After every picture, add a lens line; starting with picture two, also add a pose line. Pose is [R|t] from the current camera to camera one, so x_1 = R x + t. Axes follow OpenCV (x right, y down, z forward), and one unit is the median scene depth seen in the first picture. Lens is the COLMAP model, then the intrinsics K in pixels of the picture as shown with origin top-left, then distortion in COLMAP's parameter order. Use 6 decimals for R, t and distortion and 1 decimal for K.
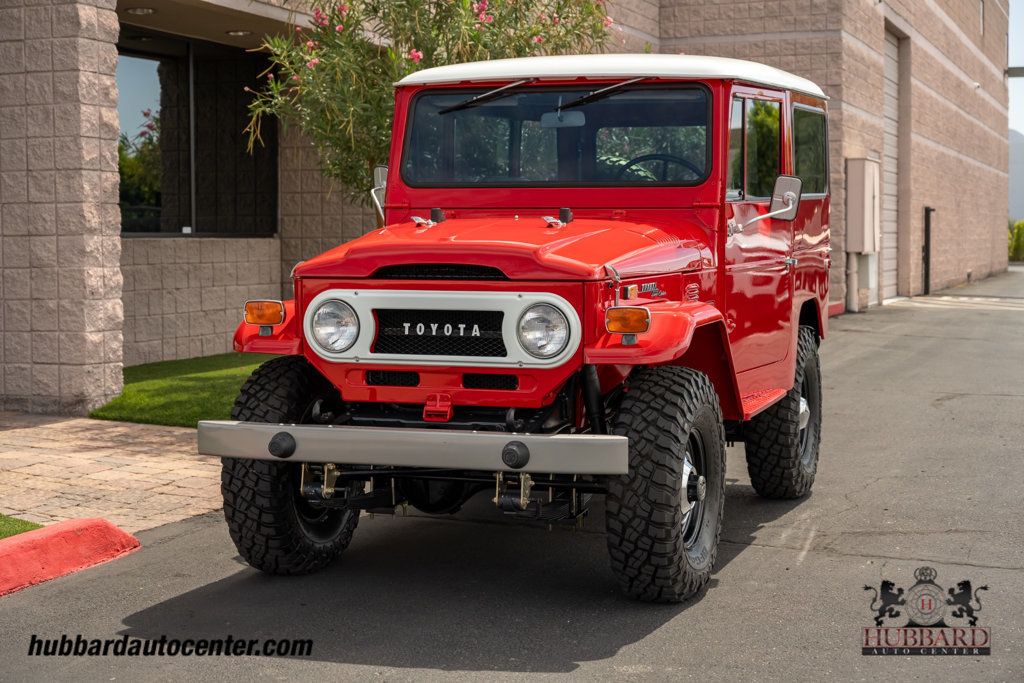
lens RADIAL K [[1711.8, 0, 508.6], [0, 1711.8, 339.6], [0, 0, 1]] dist [-0.008896, 0.000000]
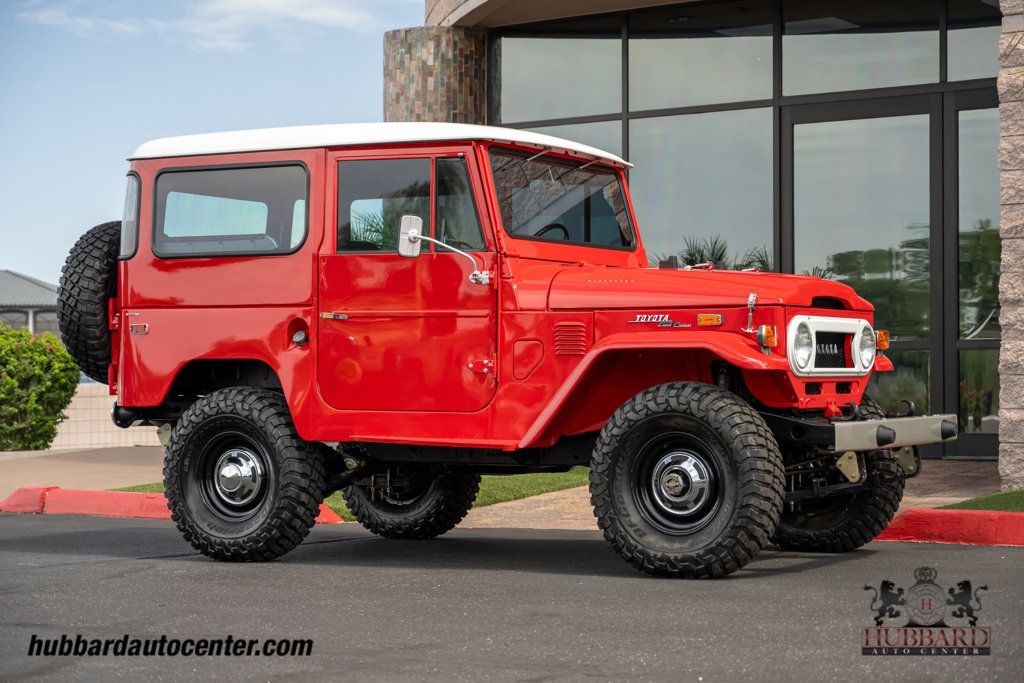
lens RADIAL K [[2051.3, 0, 511.6], [0, 2051.3, 346.8], [0, 0, 1]] dist [0.005190, 0.000000]
pose [[-0.249006, -0.010715, -0.968443, 0.924245], [-0.050624, 0.998716, 0.001967, -0.026997], [0.967178, 0.049516, -0.249229, 1.011447]]
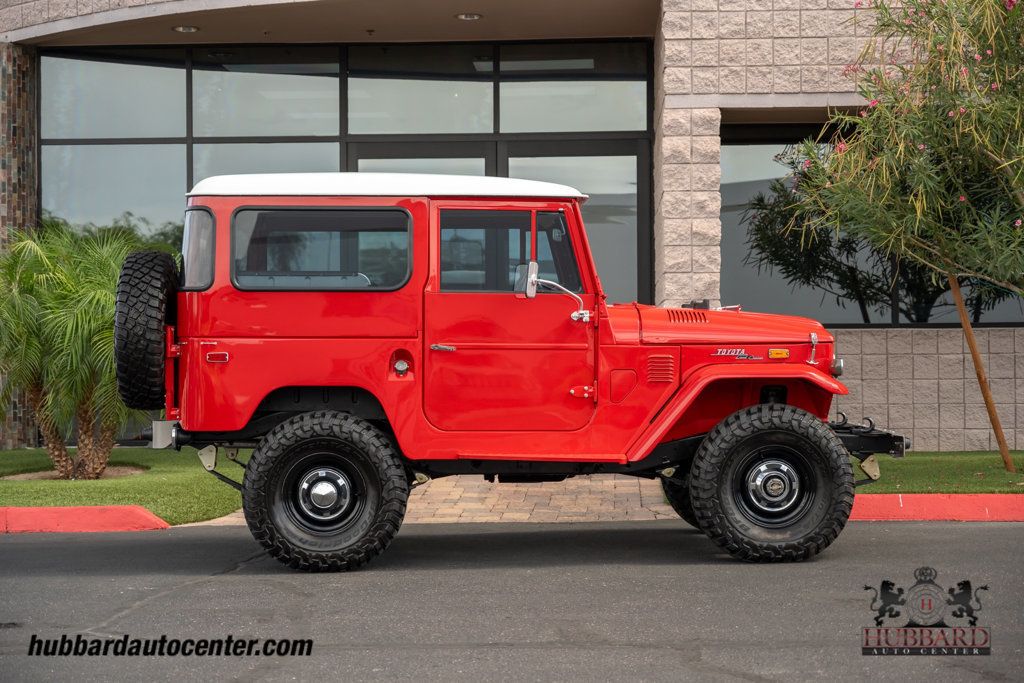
lens RADIAL K [[1835.1, 0, 514.6], [0, 1835.1, 351.2], [0, 0, 1]] dist [0.036017, 0.000000]
pose [[0.300272, 0.005735, -0.953836, 0.943296], [-0.049269, 0.998740, -0.009505, -0.026274], [0.952580, 0.049849, 0.300177, 0.506141]]
